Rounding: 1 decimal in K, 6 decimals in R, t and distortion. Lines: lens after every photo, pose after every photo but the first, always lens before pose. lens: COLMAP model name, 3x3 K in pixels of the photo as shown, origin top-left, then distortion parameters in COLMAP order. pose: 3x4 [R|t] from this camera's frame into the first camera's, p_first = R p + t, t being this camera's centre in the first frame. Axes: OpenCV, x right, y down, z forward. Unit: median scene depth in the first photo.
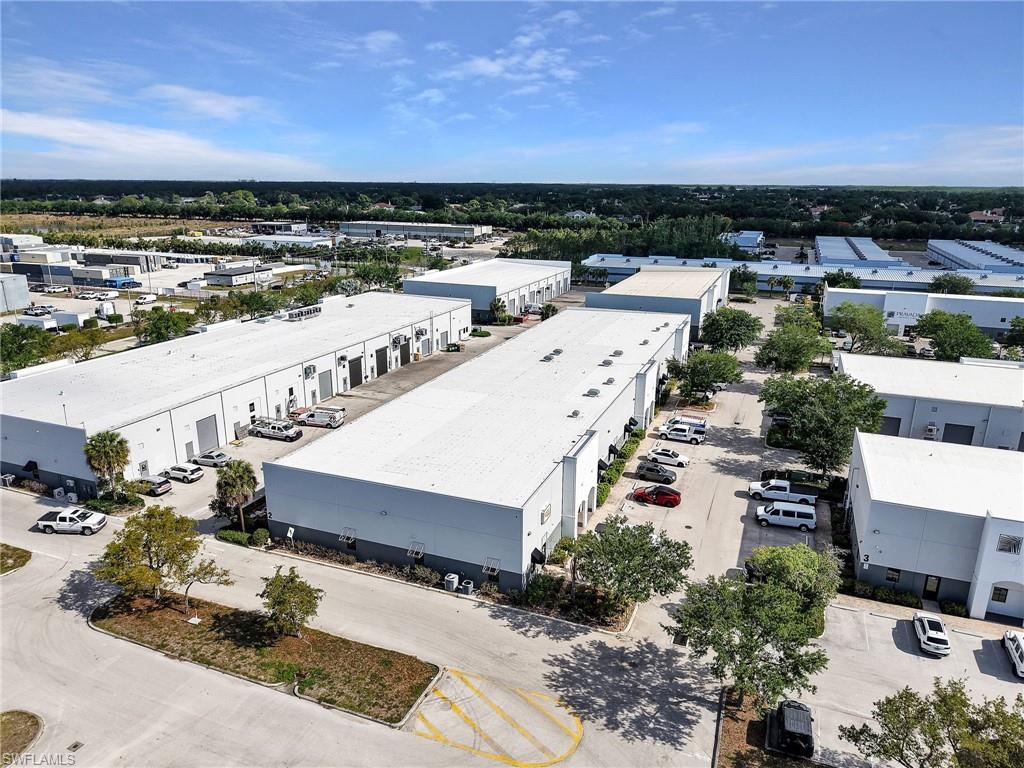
lens RADIAL K [[689.5, 0, 512.0], [0, 689.5, 384.0], [0, 0, 1]] dist [0.099751, -0.110985]
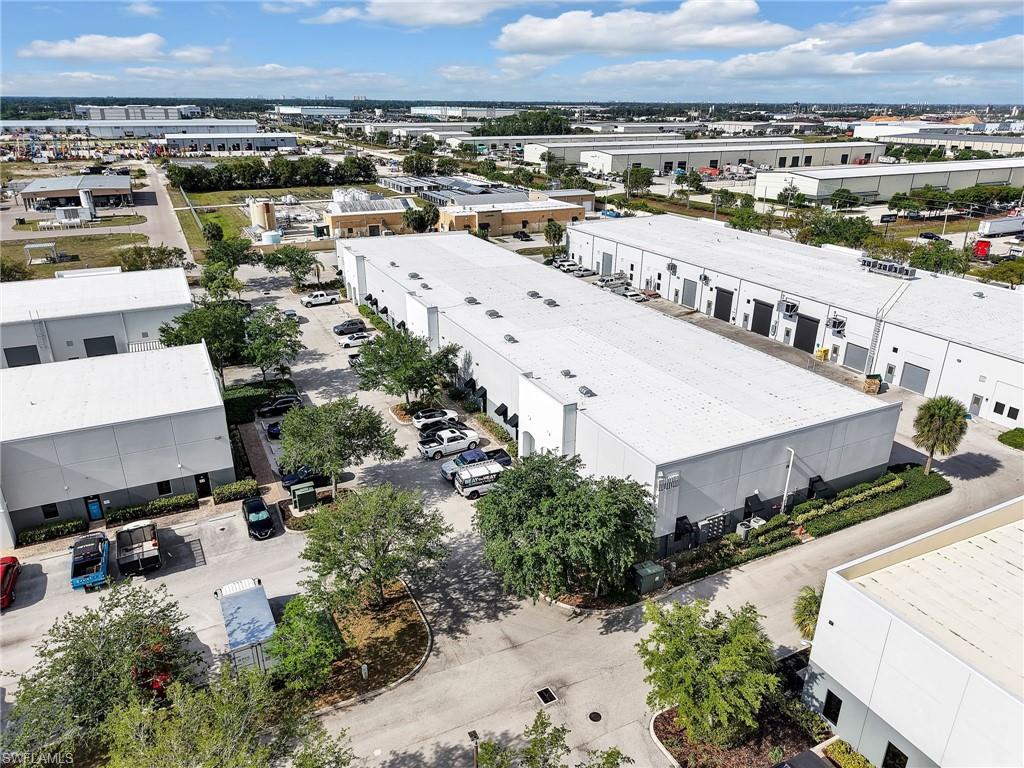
lens RADIAL K [[703.4, 0, 512.0], [0, 703.4, 384.0], [0, 0, 1]] dist [-0.019113, 0.000443]
pose [[-0.665924, 0.268829, -0.695900, 0.656874], [-0.213693, 0.824992, 0.523186, -0.366993], [0.714759, 0.497111, -0.491935, 1.337311]]
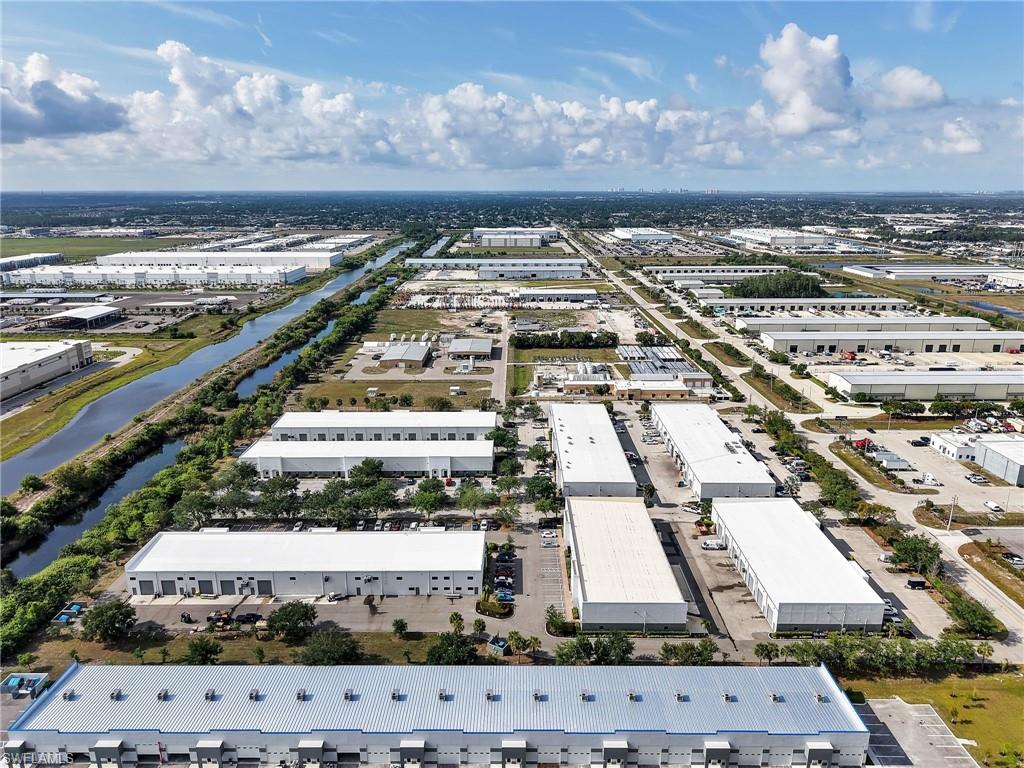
lens RADIAL K [[689.5, 0, 512.0], [0, 689.5, 384.0], [0, 0, 1]] dist [0.099751, -0.110985]
pose [[-0.932995, 0.093983, -0.347402, 1.195017], [-0.100266, 0.859201, 0.501718, -1.480211], [0.345641, 0.502933, -0.792207, 2.754130]]
